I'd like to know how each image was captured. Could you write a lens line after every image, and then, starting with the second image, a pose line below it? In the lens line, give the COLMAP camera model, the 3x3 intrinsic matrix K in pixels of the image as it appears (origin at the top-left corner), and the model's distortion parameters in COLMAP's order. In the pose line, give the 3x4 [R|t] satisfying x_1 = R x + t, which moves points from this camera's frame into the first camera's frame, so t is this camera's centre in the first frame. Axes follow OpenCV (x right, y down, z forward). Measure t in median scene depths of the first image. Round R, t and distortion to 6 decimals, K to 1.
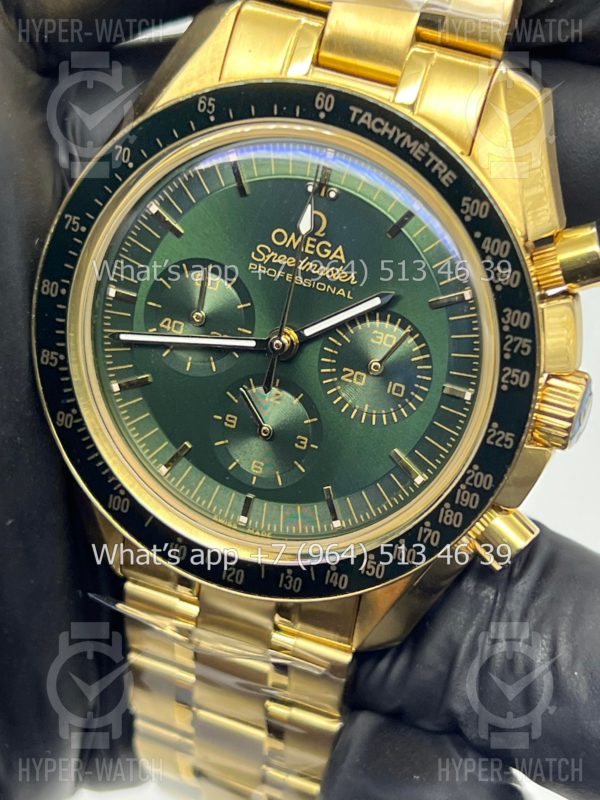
lens RADIAL K [[1832.5, 0, 303.9], [0, 1832.5, 392.4], [0, 0, 1]] dist [0.347453, 0.000000]
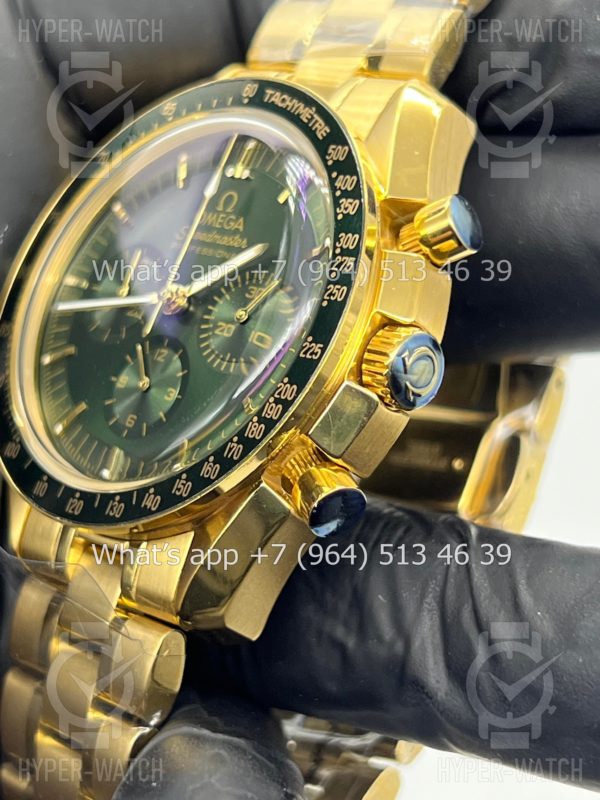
lens RADIAL K [[1832.5, 0, 293.6], [0, 1832.5, 406.6], [0, 0, 1]] dist [0.347453, 0.000000]
pose [[0.899419, 0.066050, -0.432069, 0.517604], [-0.286632, 0.835415, -0.468960, 0.507682], [0.329982, 0.545636, 0.770320, 0.238275]]
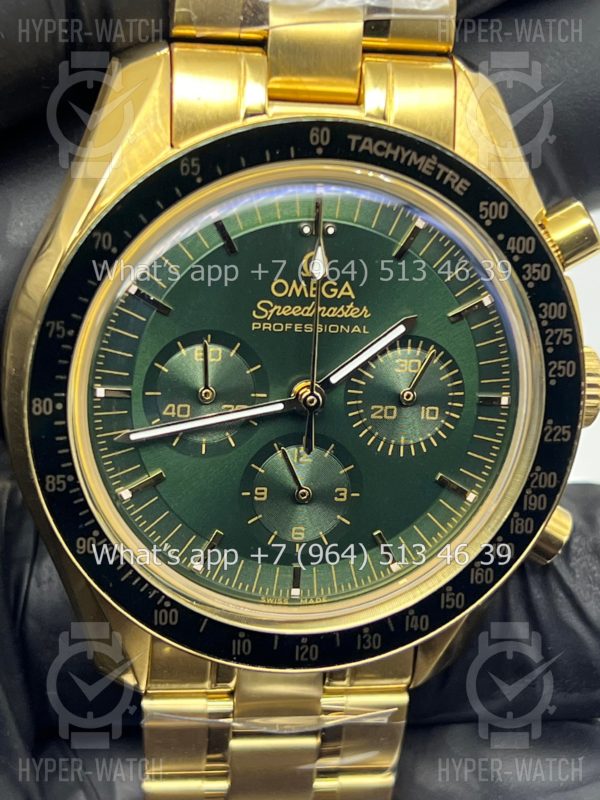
lens RADIAL K [[1832.5, 0, 287.6], [0, 1832.5, 397.8], [0, 0, 1]] dist [0.347453, 0.000000]
pose [[0.883256, -0.261813, 0.388990, -0.386492], [0.248718, 0.964869, 0.084665, -0.109180], [-0.397490, 0.021967, 0.917343, 0.151741]]
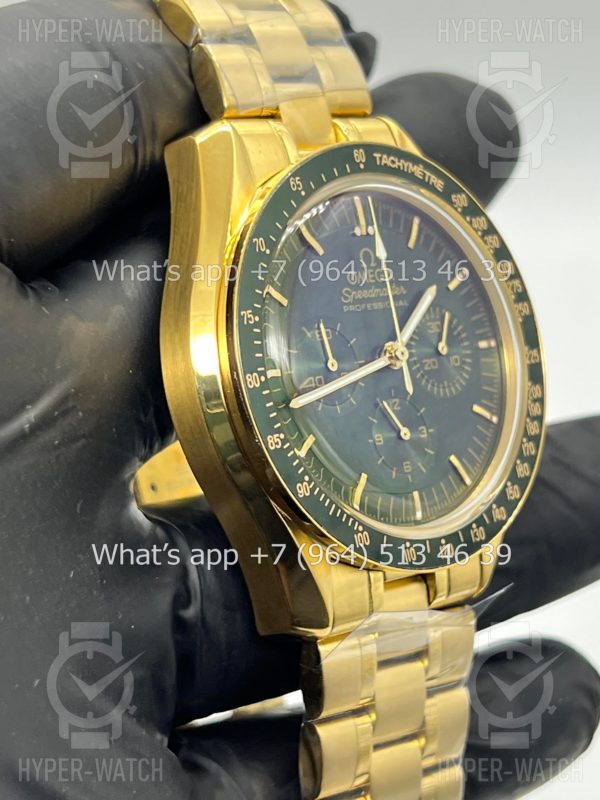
lens RADIAL K [[1832.5, 0, 304.9], [0, 1832.5, 401.8], [0, 0, 1]] dist [0.347453, 0.000000]
pose [[0.443452, -0.274168, 0.853336, -1.086571], [0.495118, 0.868553, 0.021760, -0.055642], [-0.747134, 0.412852, 0.520907, 0.429148]]
